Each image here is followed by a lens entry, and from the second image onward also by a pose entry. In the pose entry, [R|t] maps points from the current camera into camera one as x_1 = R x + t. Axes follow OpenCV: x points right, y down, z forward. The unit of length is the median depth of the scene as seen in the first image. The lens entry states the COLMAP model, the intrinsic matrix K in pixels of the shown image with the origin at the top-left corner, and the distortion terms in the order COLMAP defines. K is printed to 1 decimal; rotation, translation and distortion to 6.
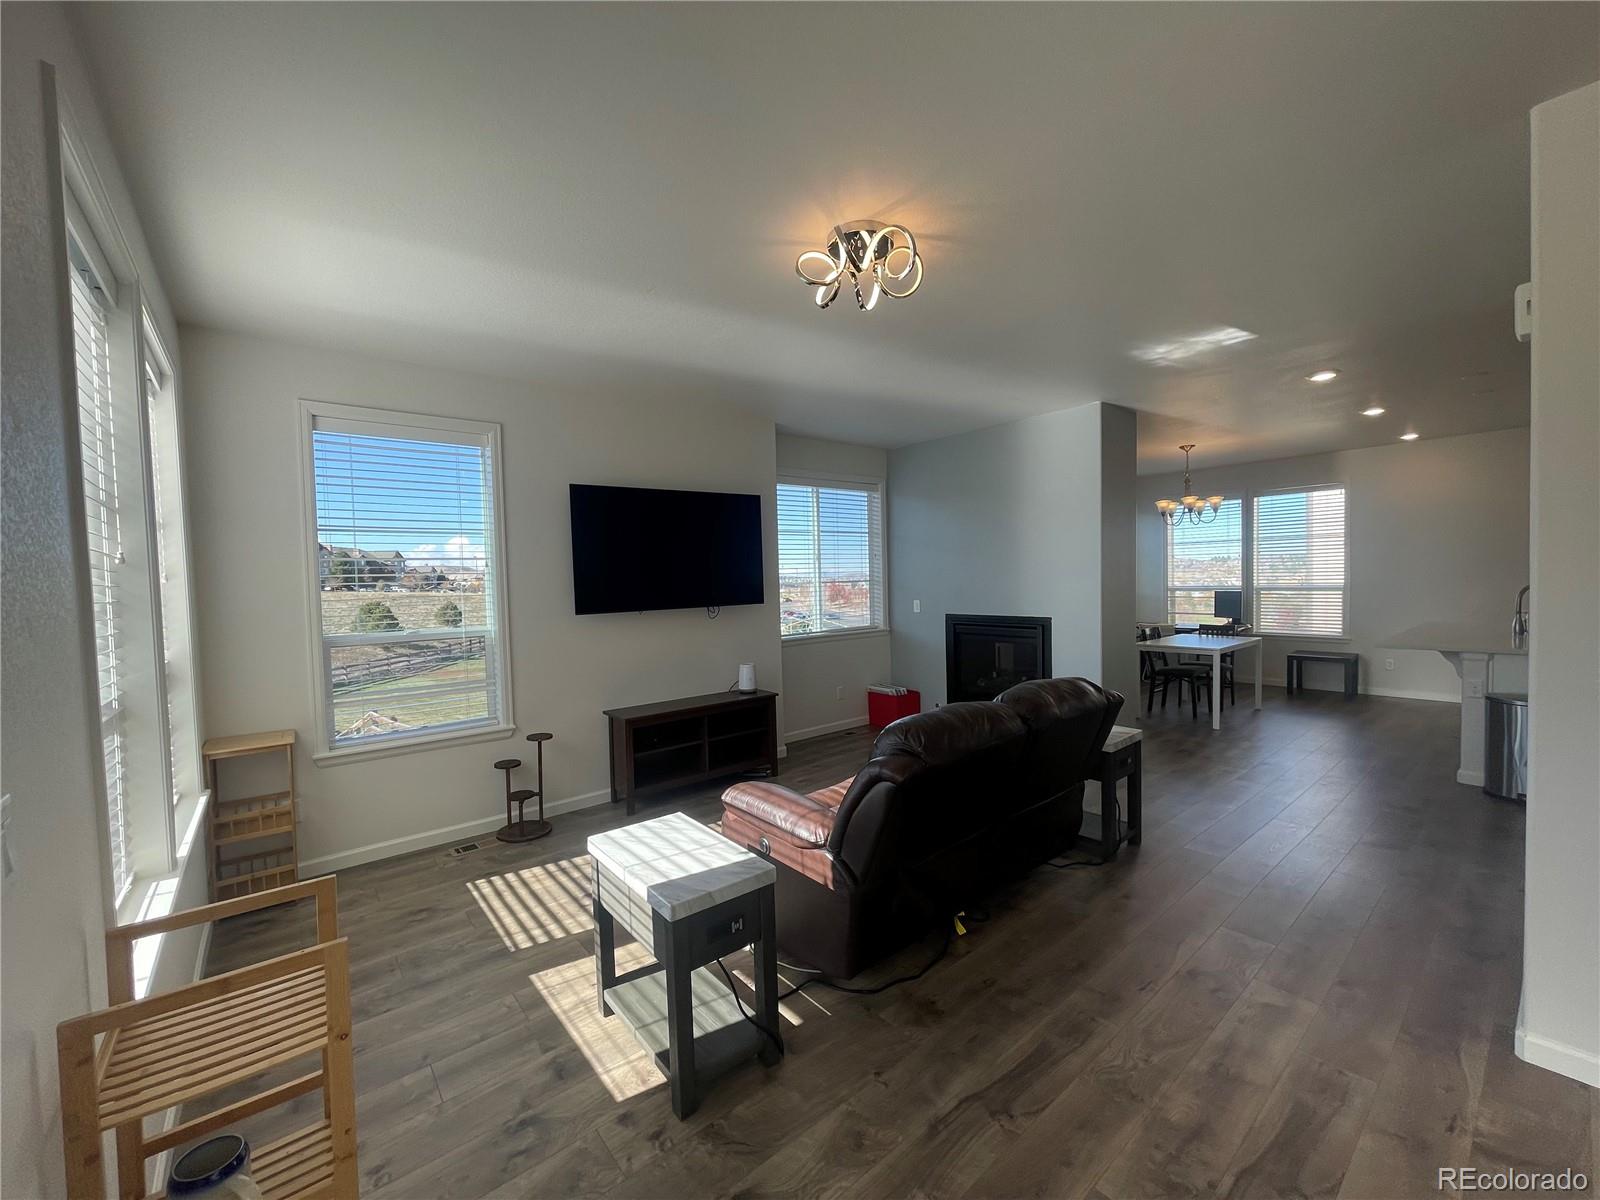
lens RADIAL K [[639.6, 0, 800.0], [0, 639.6, 600.0], [0, 0, 1]] dist [-0.001470, -0.000191]
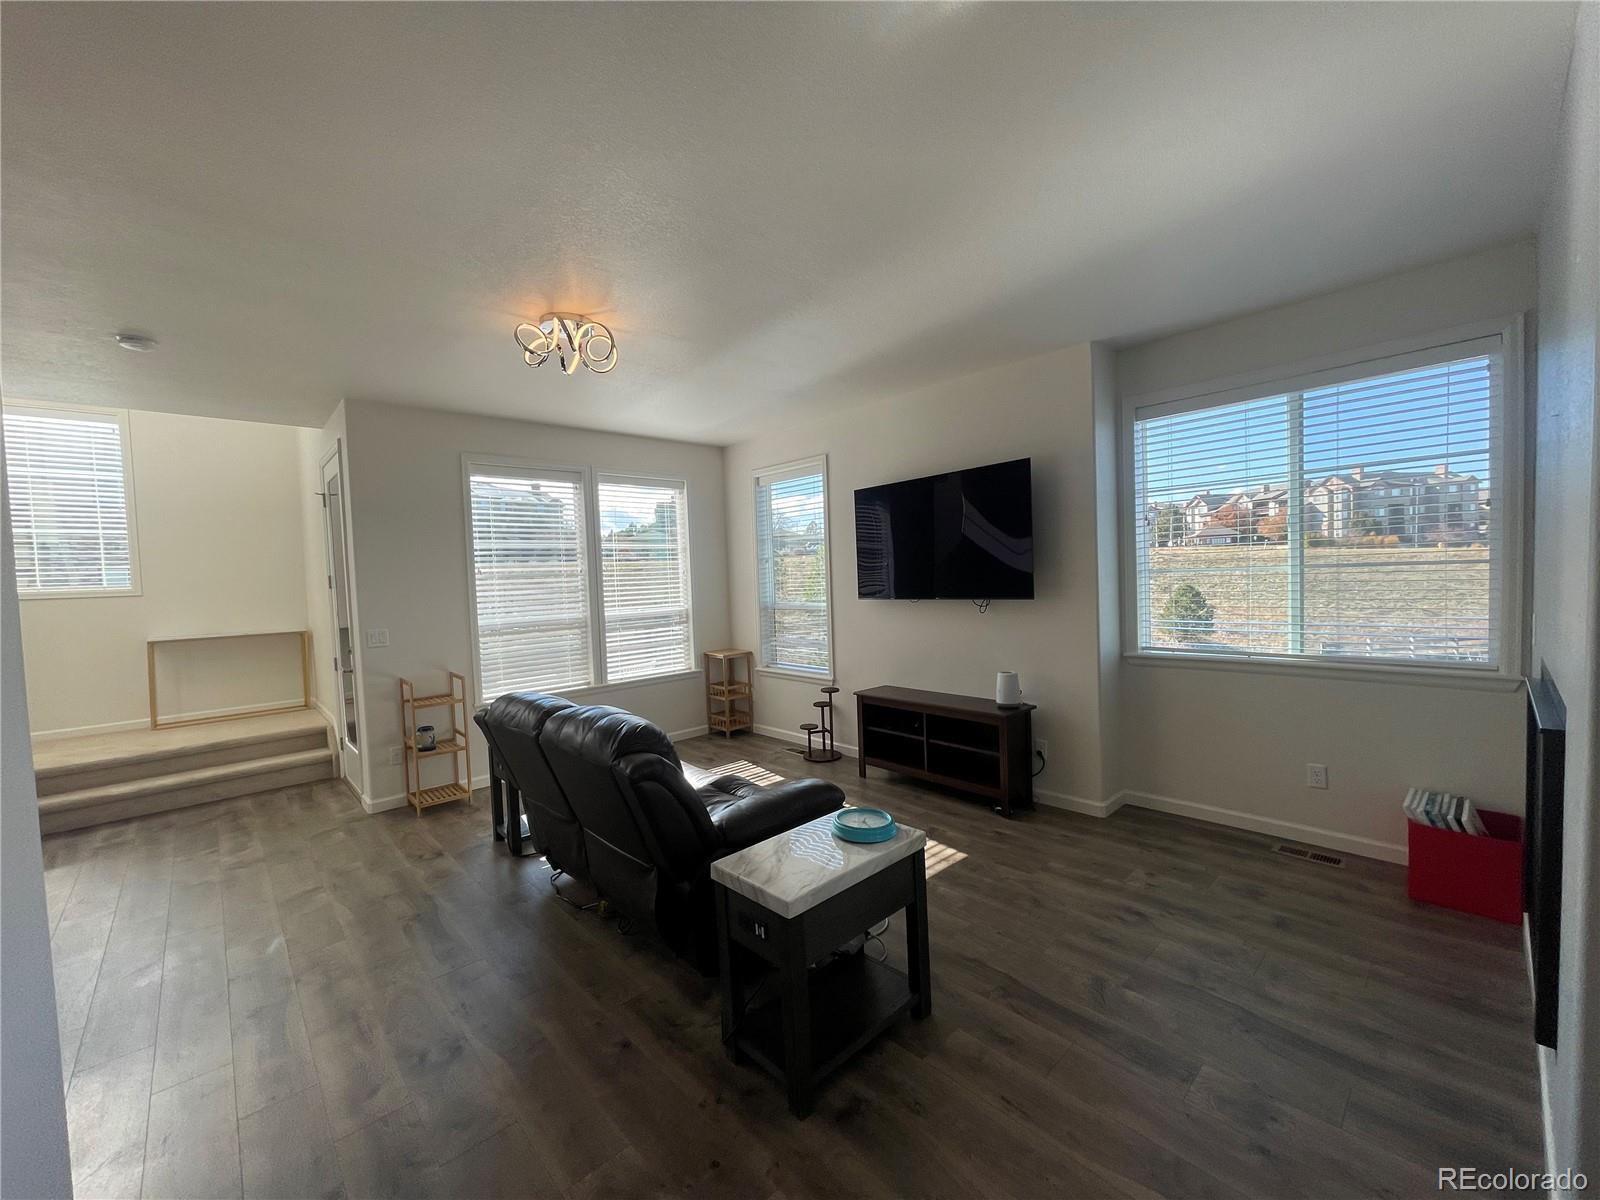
lens RADIAL K [[640.9, 0, 777.6], [0, 640.9, 597.4], [0, 0, 1]] dist [-0.000448, -0.000100]
pose [[0.046493, 0.062729, -0.996947, 0.940226], [0.002789, 0.998014, 0.062926, -0.060435], [0.998915, -0.005706, 0.046226, 0.892383]]
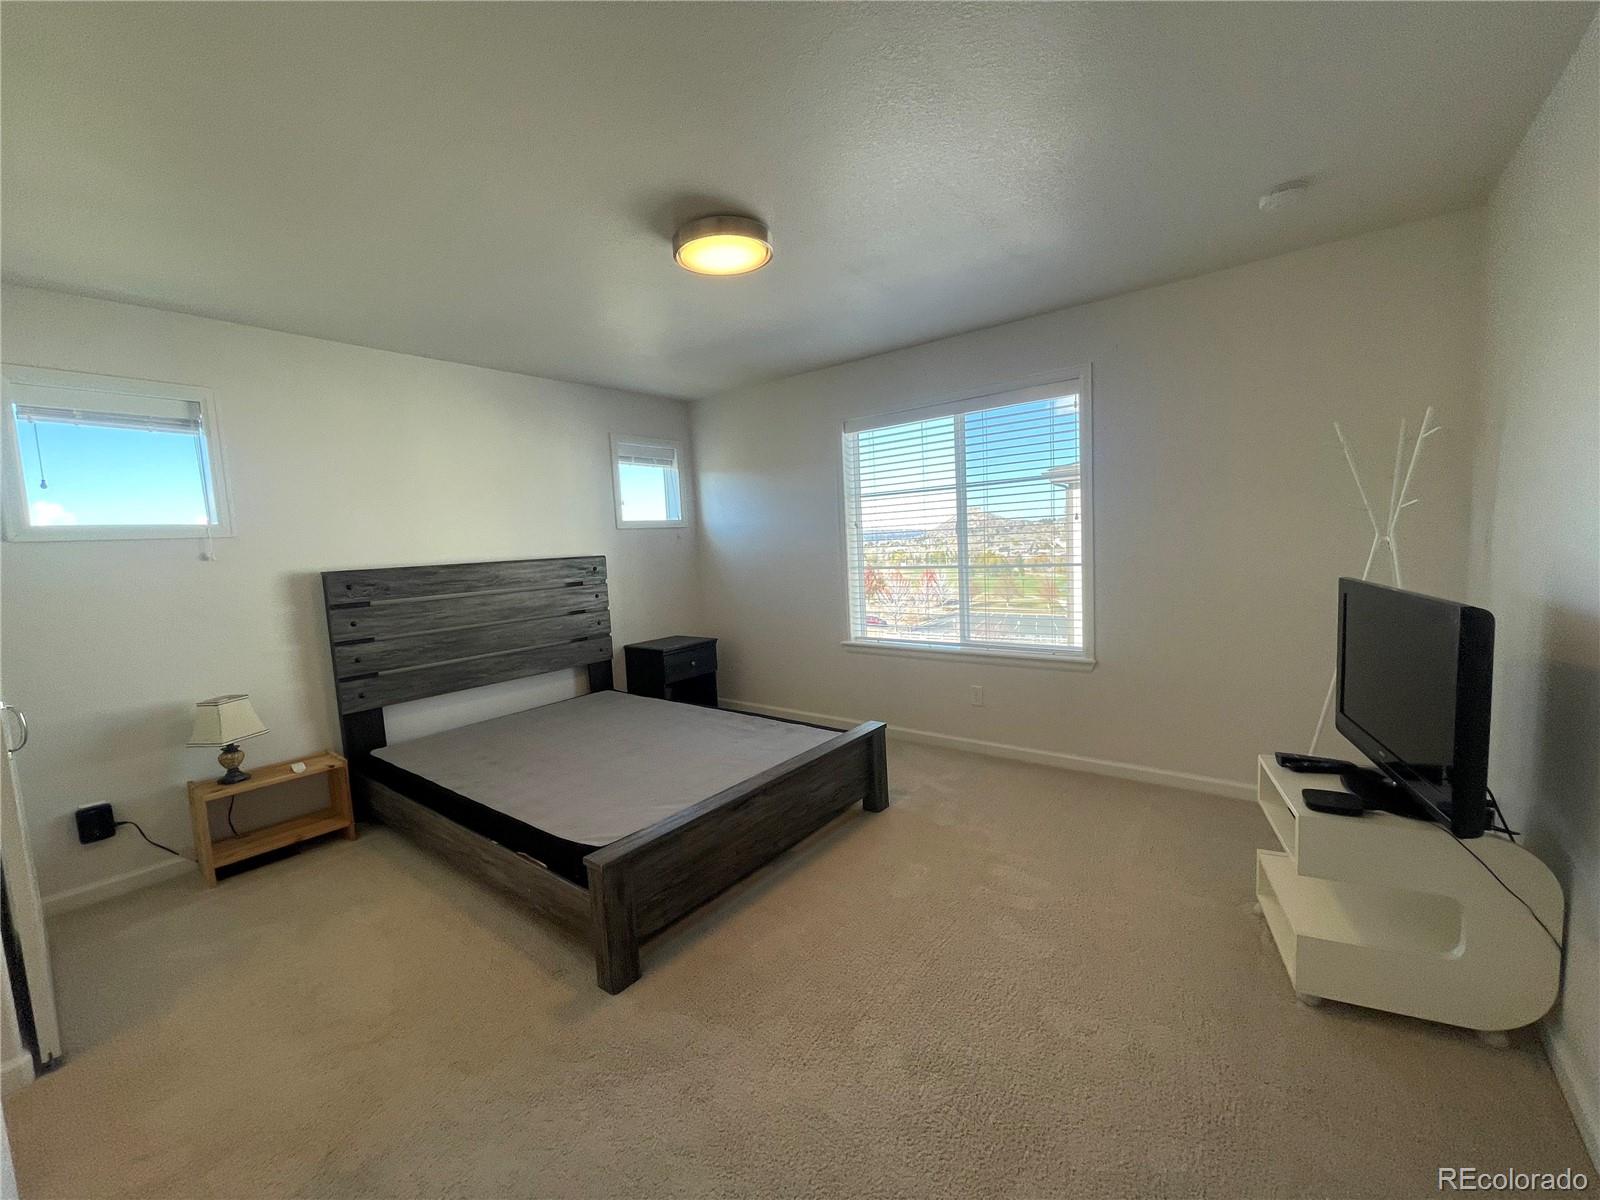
lens RADIAL K [[639.6, 0, 800.0], [0, 639.6, 600.0], [0, 0, 1]] dist [-0.001470, -0.000191]
pose [[0.204144, 0.102394, -0.973571, 1.028889], [0.010746, 0.994220, 0.106819, -0.099388], [0.978882, -0.032269, 0.201864, 1.153639]]
